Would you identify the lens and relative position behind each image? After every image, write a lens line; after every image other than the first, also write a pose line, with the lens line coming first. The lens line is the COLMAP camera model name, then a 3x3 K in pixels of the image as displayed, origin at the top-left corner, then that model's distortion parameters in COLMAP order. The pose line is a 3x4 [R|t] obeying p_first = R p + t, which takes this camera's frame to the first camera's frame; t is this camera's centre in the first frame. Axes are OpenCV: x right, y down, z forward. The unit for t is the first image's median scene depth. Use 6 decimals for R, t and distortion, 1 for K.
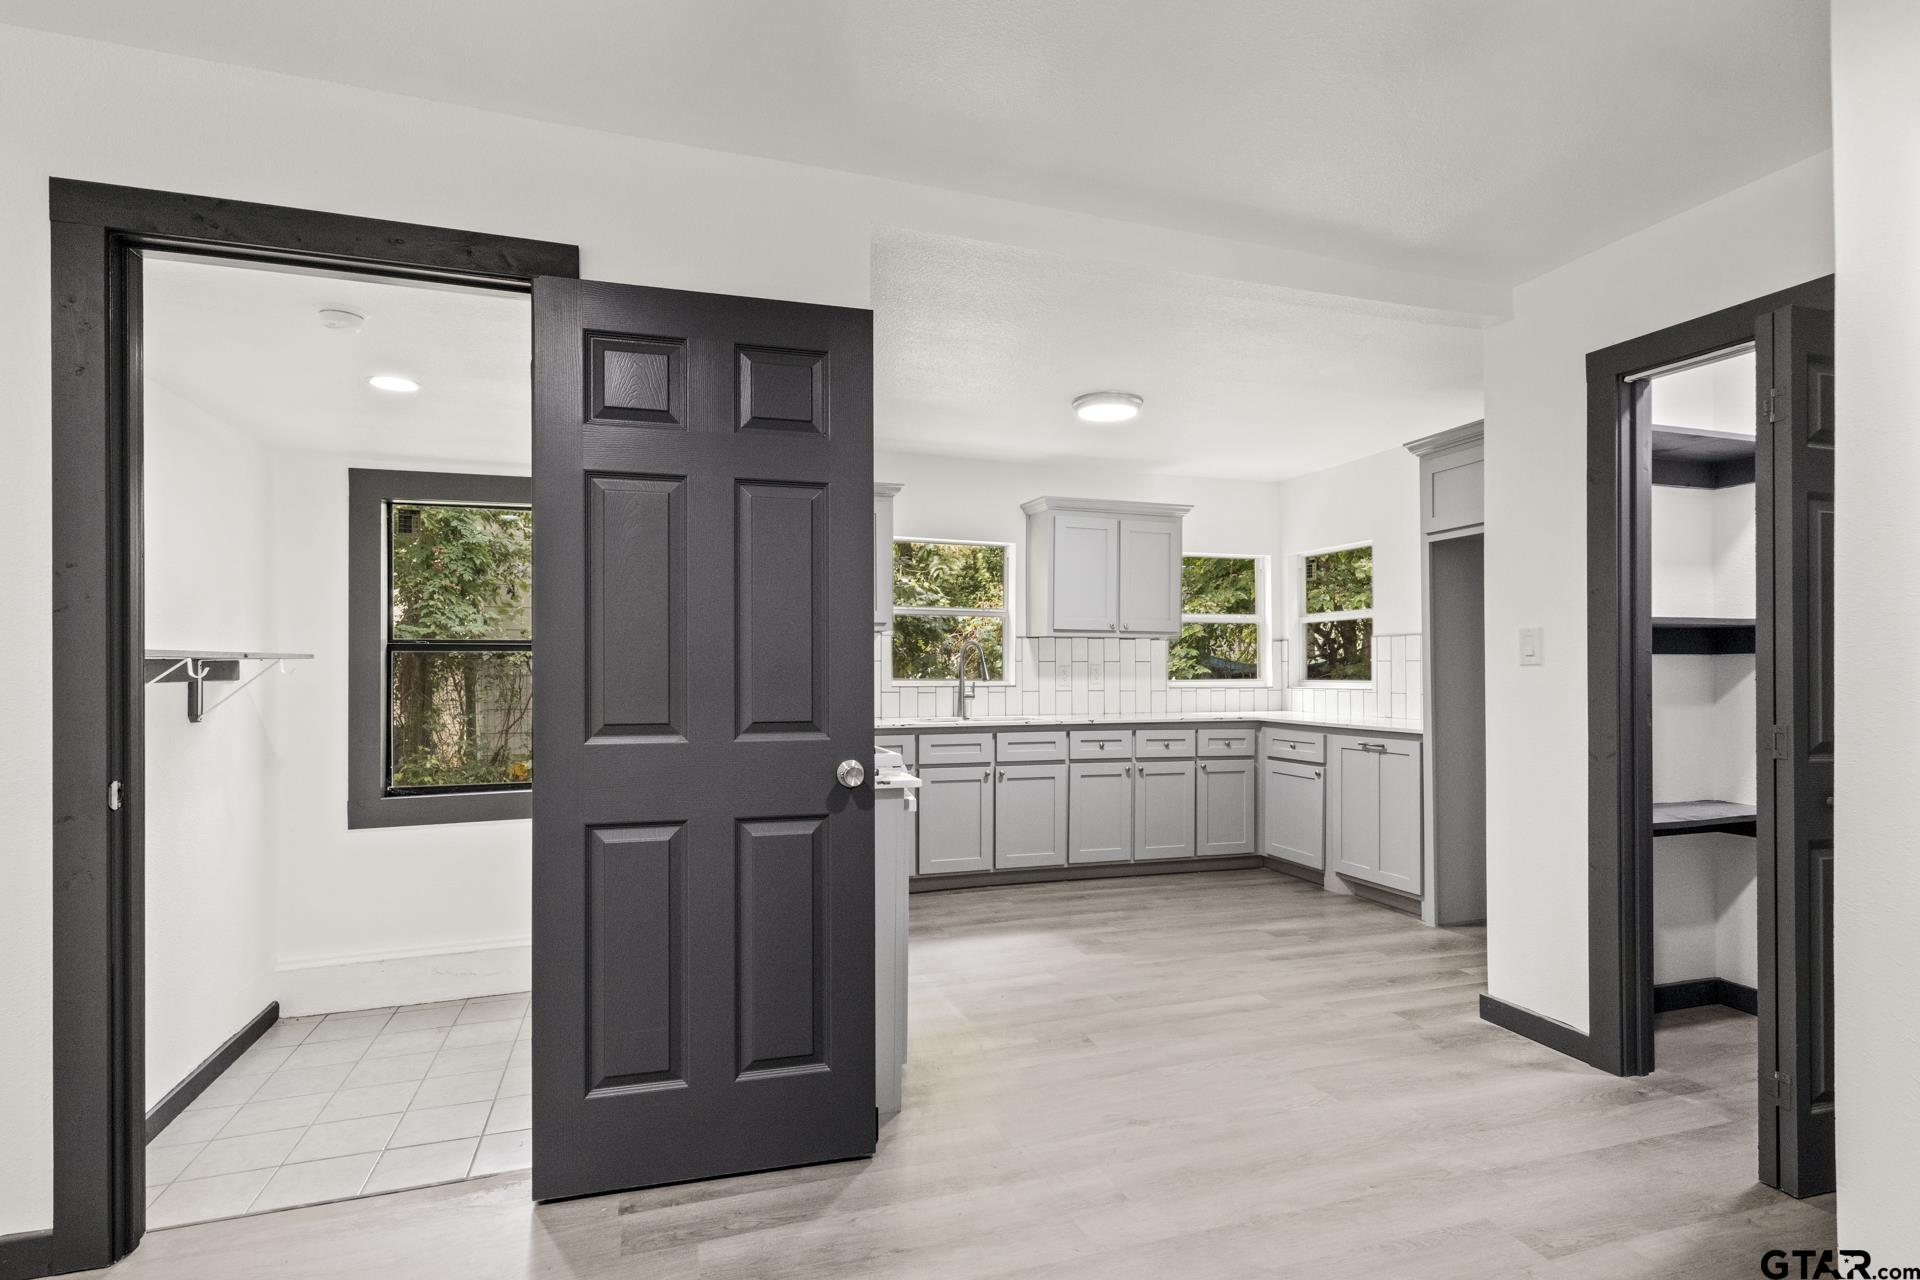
lens RADIAL K [[981.9, 0, 999.0], [0, 981.9, 665.7], [0, 0, 1]] dist [-0.002092, 0.003193]
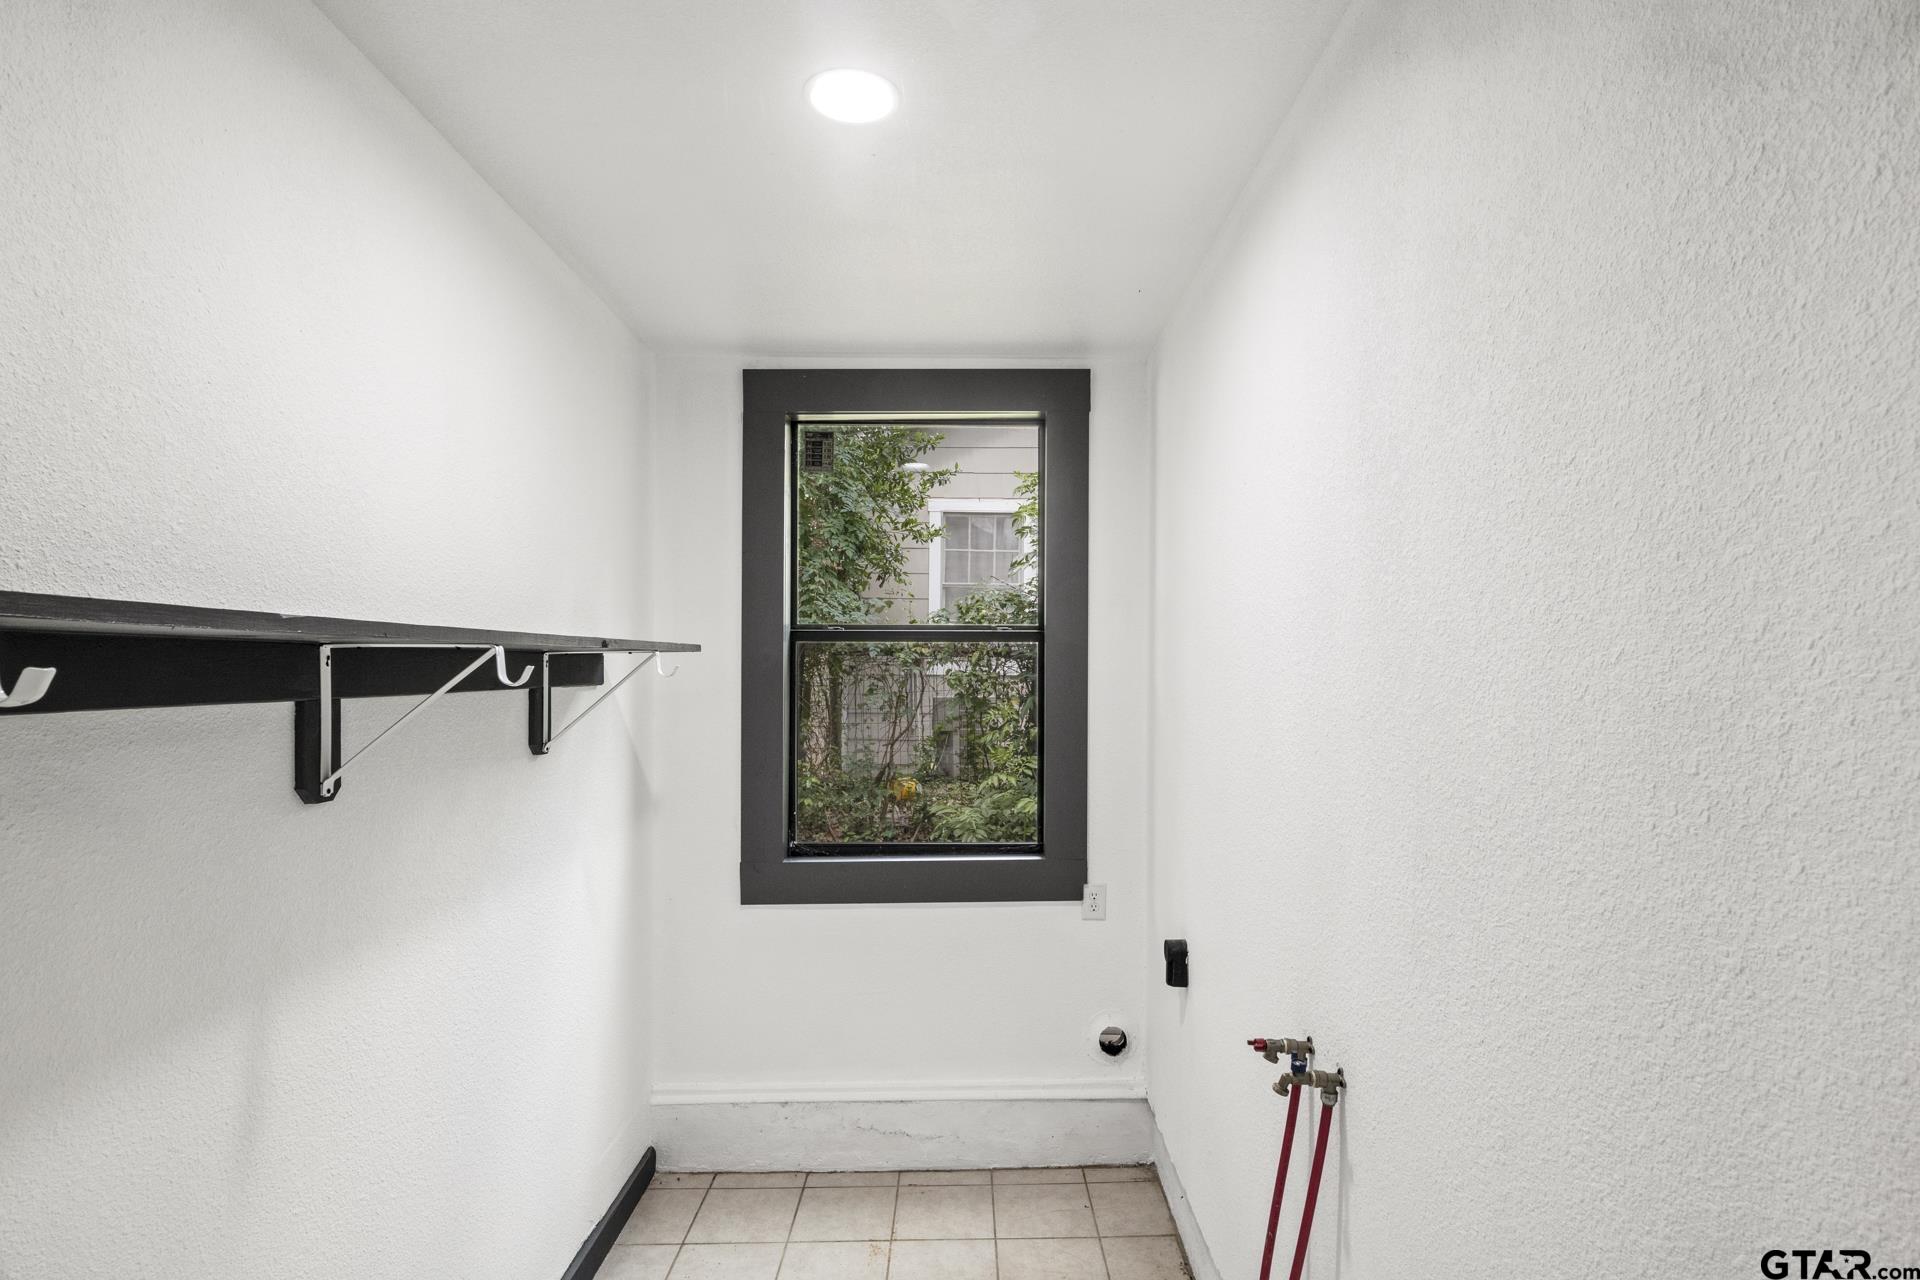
lens RADIAL K [[981.9, 0, 967.7], [0, 981.9, 678.5], [0, 0, 1]] dist [-0.002092, 0.003193]
pose [[0.948372, 0.006821, -0.317086, -0.289661], [-0.002723, 0.999907, 0.013365, 0.001258], [0.317148, -0.011811, 0.948303, 0.393132]]
